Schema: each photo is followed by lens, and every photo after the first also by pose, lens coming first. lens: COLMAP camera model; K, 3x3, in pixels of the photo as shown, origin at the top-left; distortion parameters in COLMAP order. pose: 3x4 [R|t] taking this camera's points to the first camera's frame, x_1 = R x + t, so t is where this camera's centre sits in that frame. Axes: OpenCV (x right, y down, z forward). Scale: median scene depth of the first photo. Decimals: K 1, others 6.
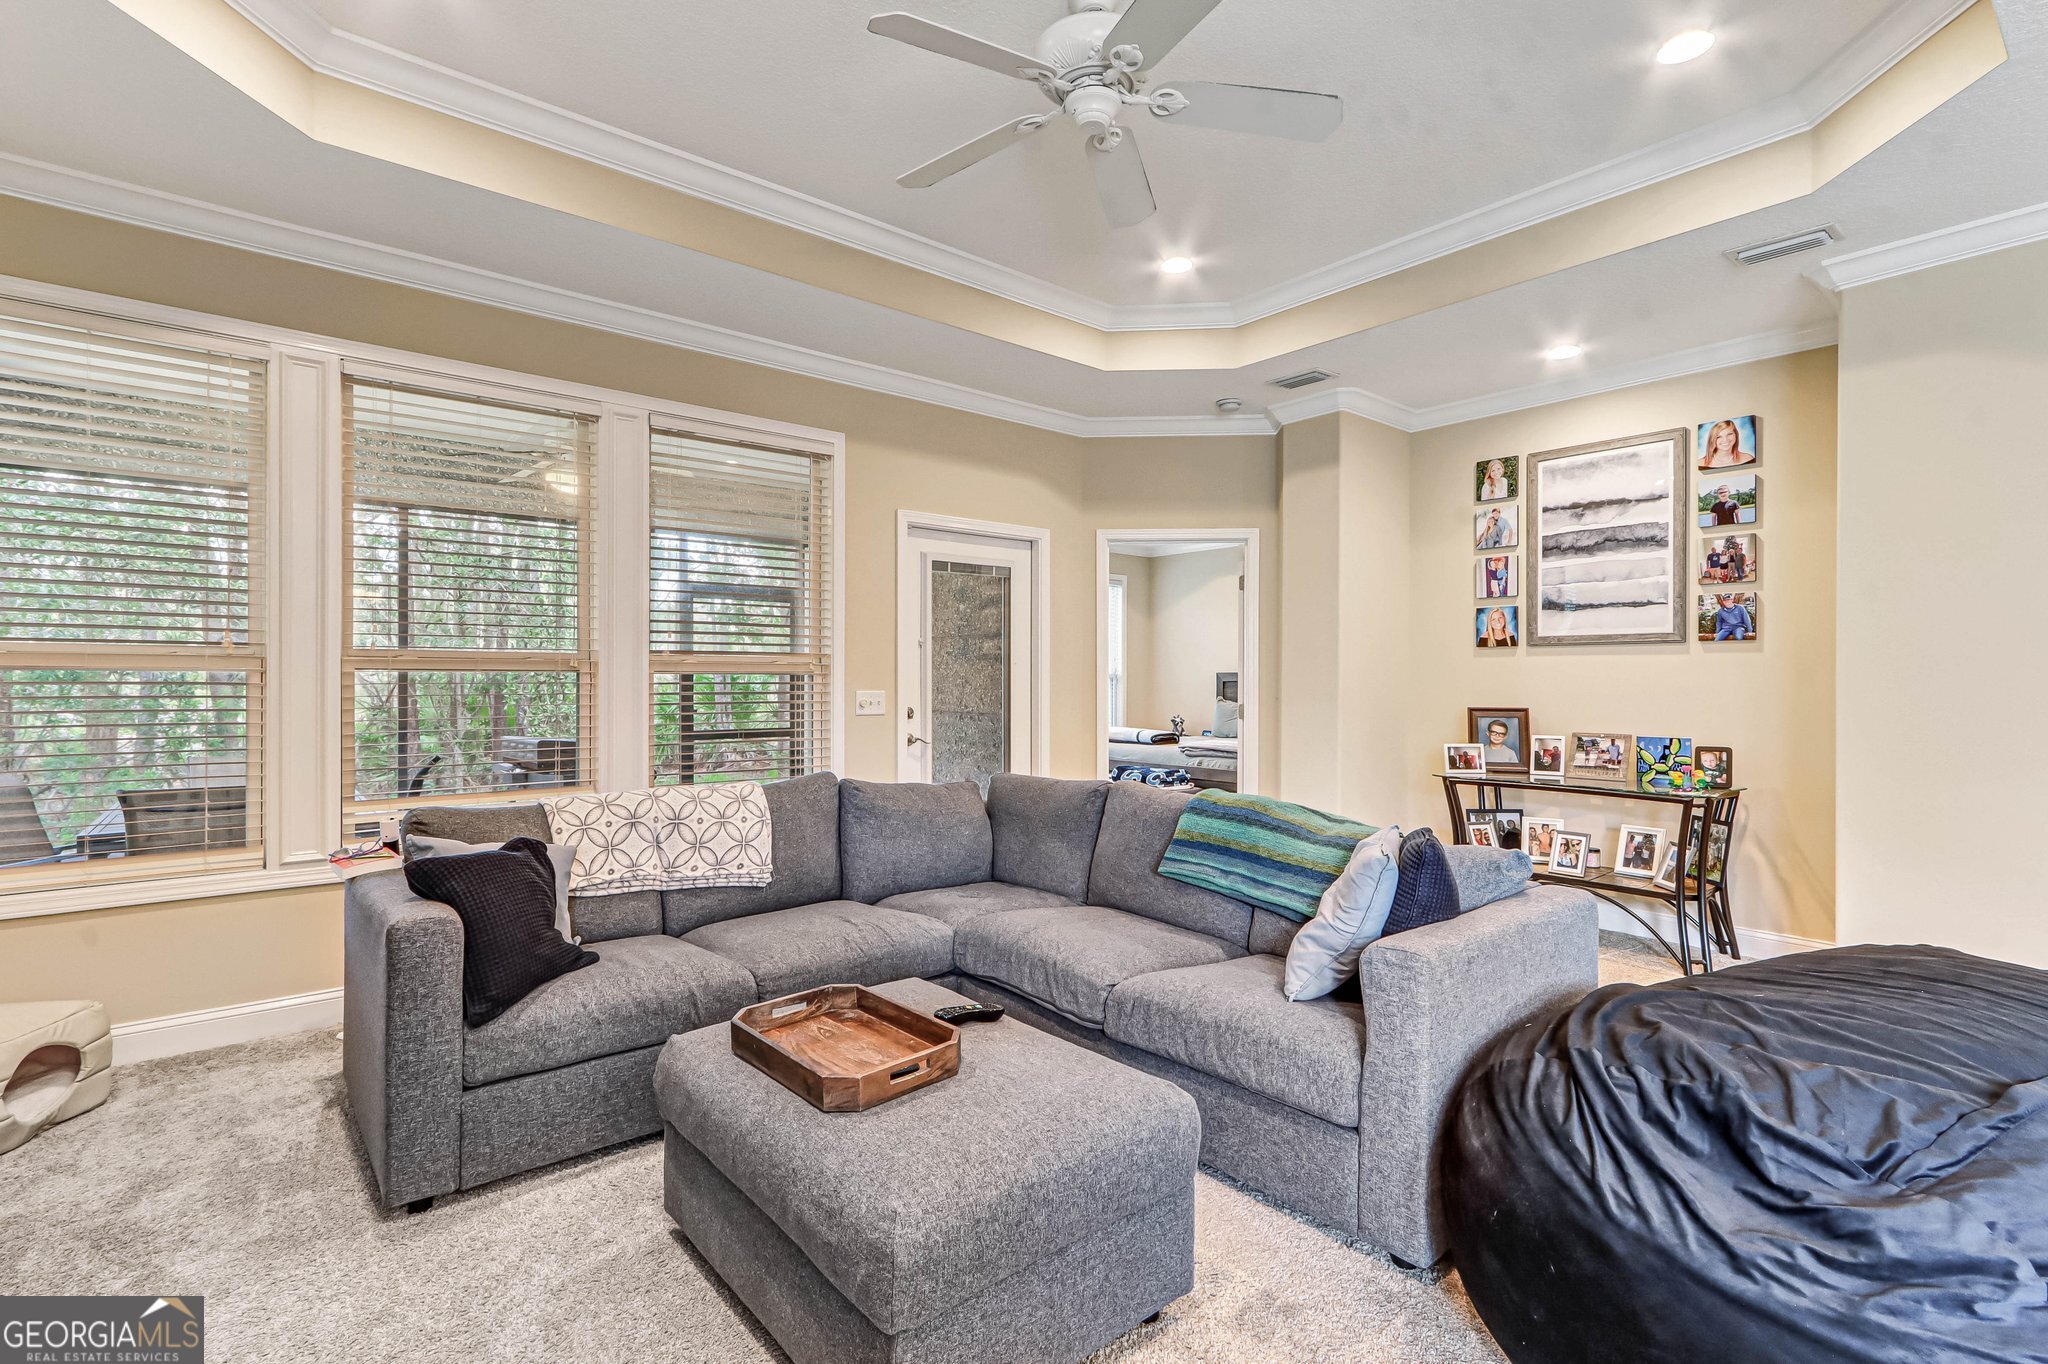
lens RADIAL K [[953.7, 0, 1015.6], [0, 953.7, 685.4], [0, 0, 1]] dist [-0.009646, 0.005279]
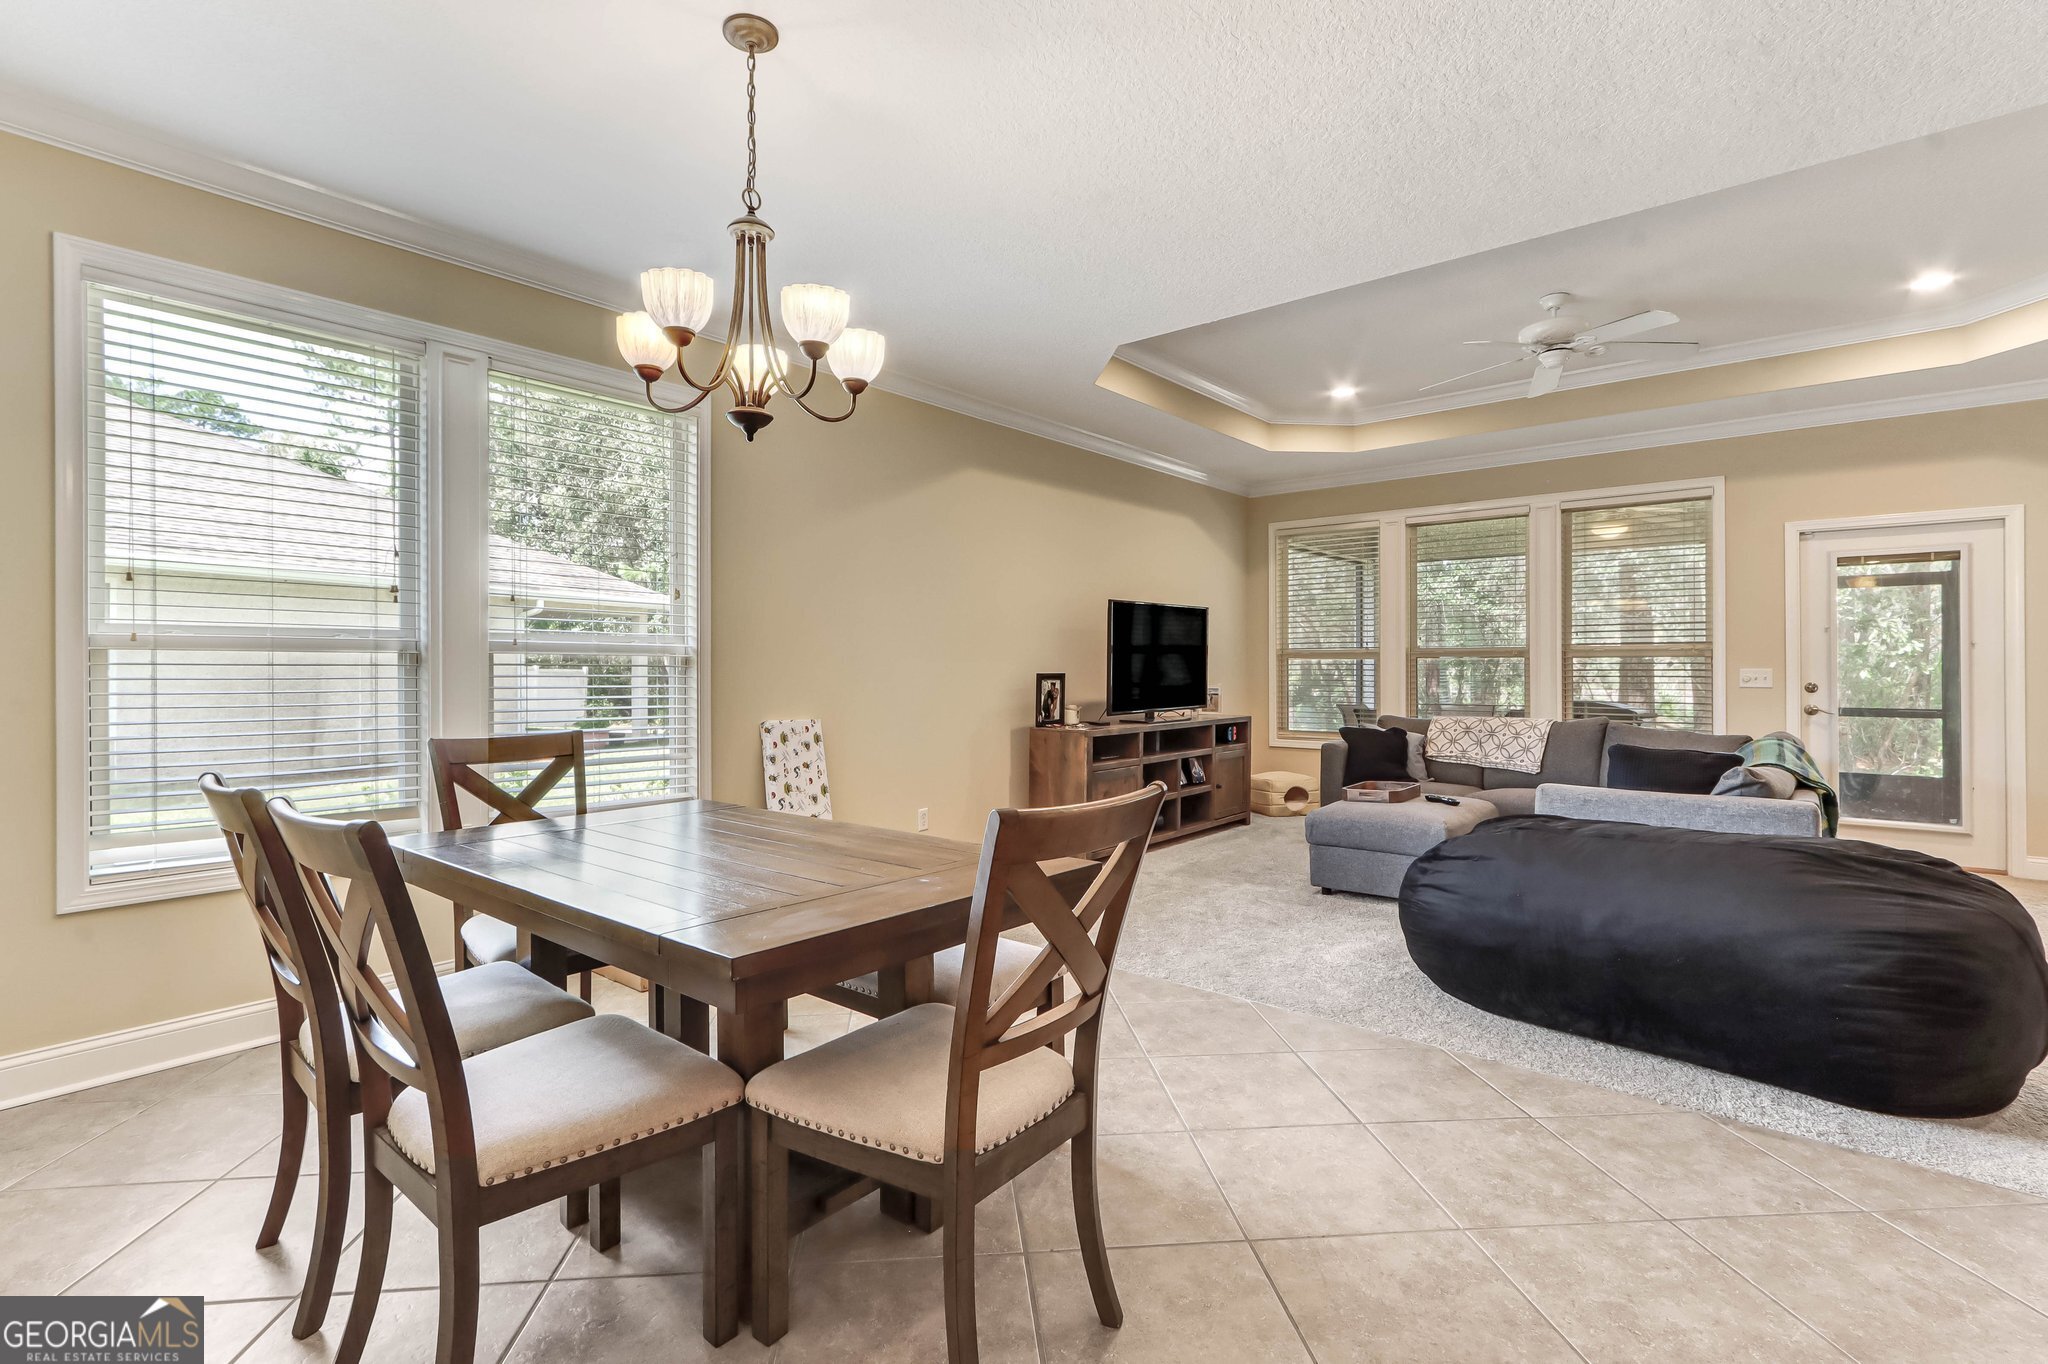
lens RADIAL K [[953.7, 0, 1003.3], [0, 953.7, 668.9], [0, 0, 1]] dist [-0.009646, 0.005279]
pose [[0.171143, -0.001409, -0.985245, 0.978957], [-0.004299, 0.999988, -0.002177, 0.012975], [0.985237, 0.004608, 0.171135, -0.225238]]
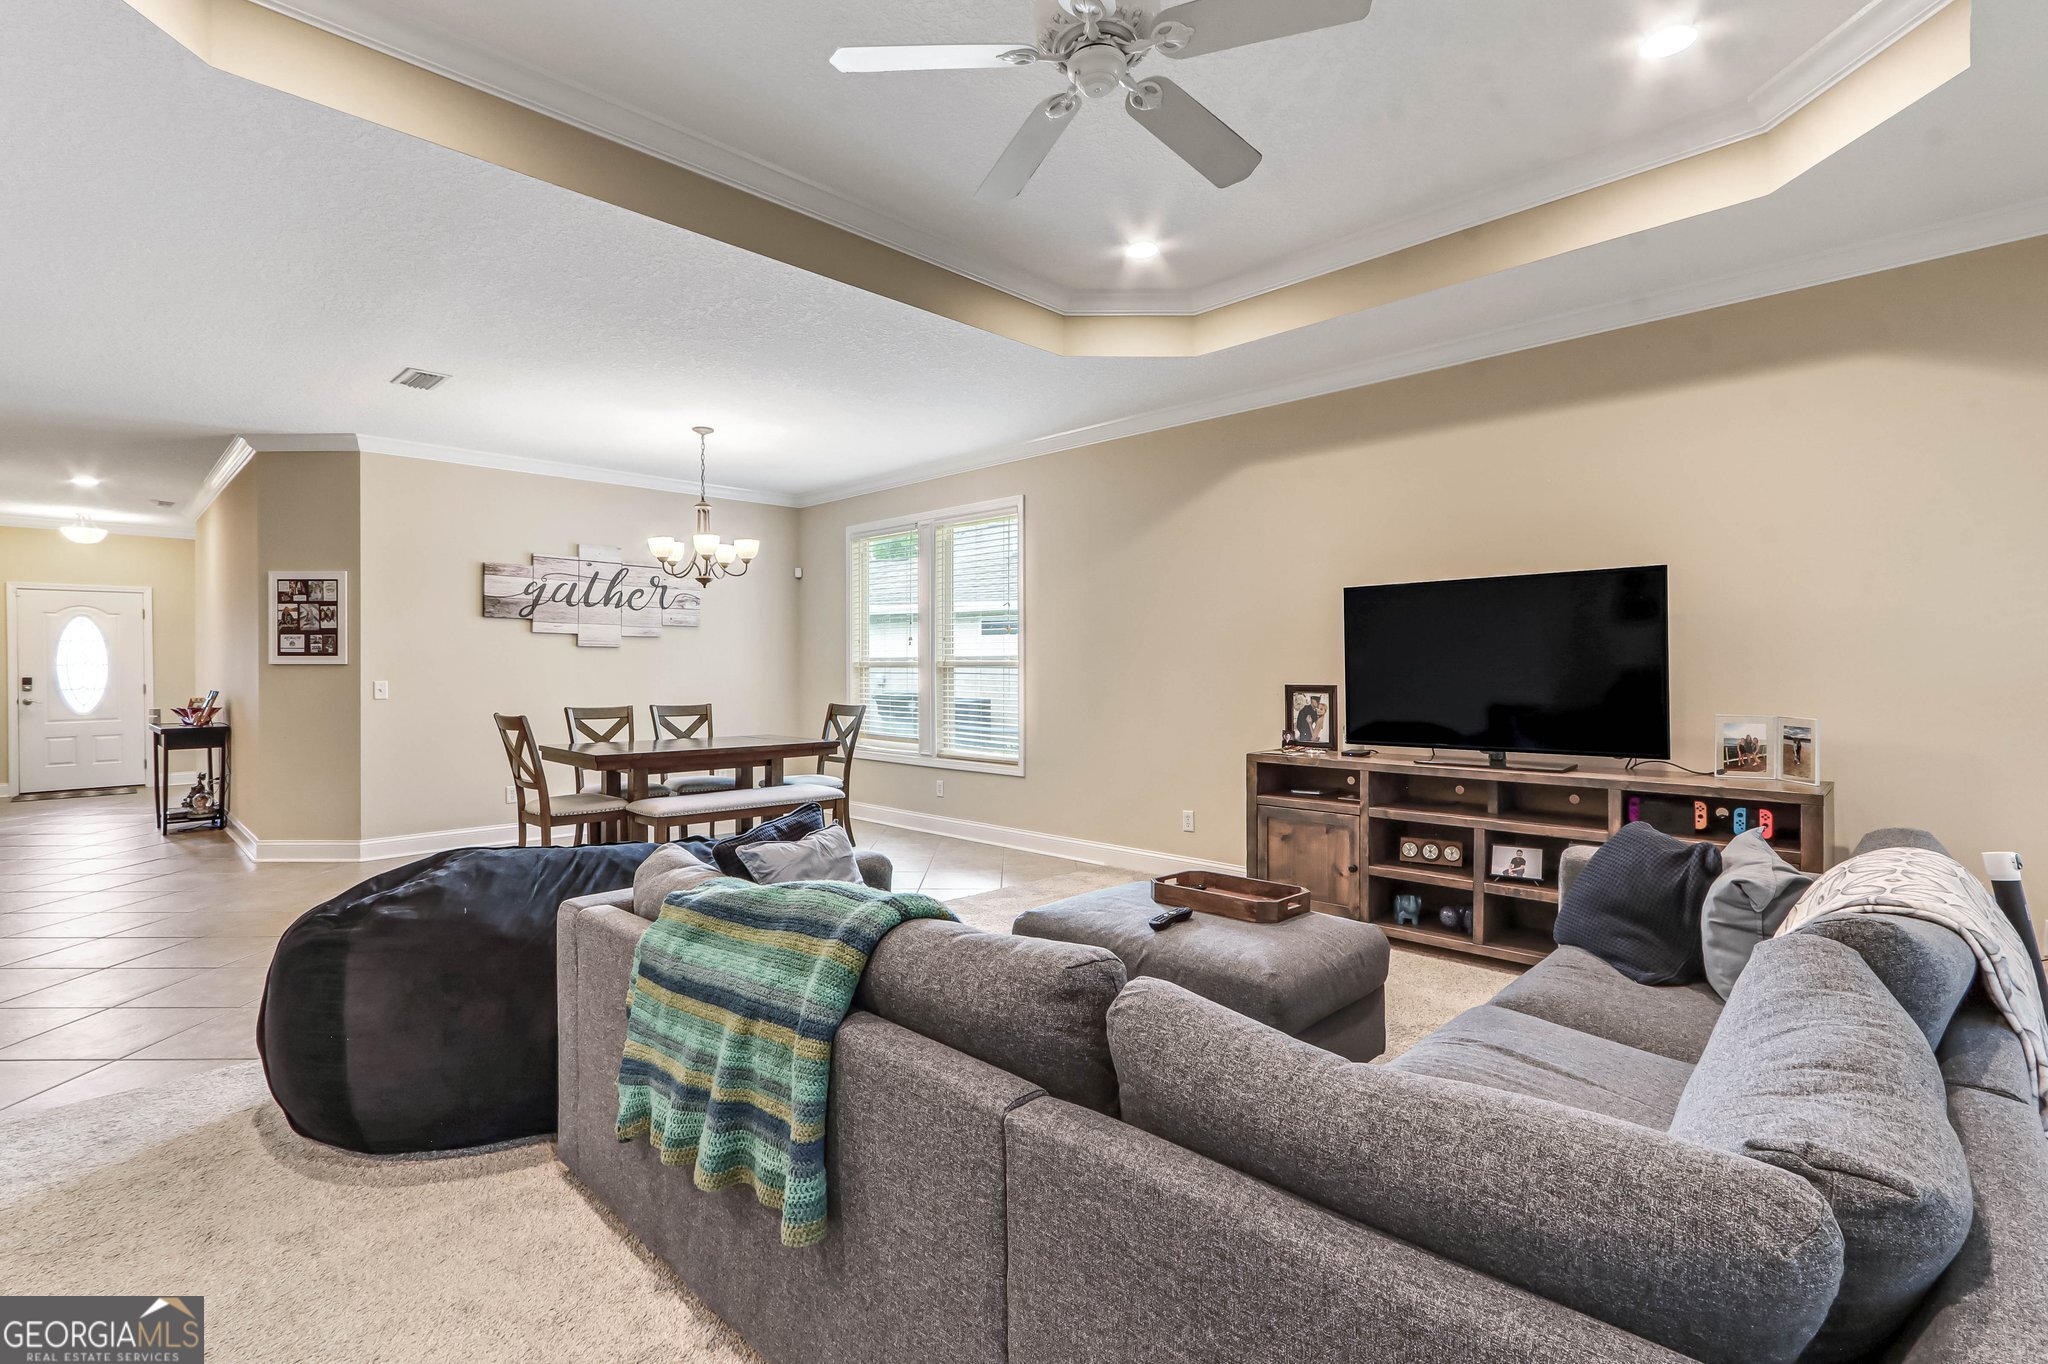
lens RADIAL K [[953.7, 0, 1015.3], [0, 953.7, 676.6], [0, 0, 1]] dist [-0.009646, 0.005279]
pose [[-0.995891, -0.001586, -0.090541, 0.140571], [-0.002827, 0.999904, 0.013573, -0.006831], [0.090511, 0.013773, -0.995800, 1.080819]]
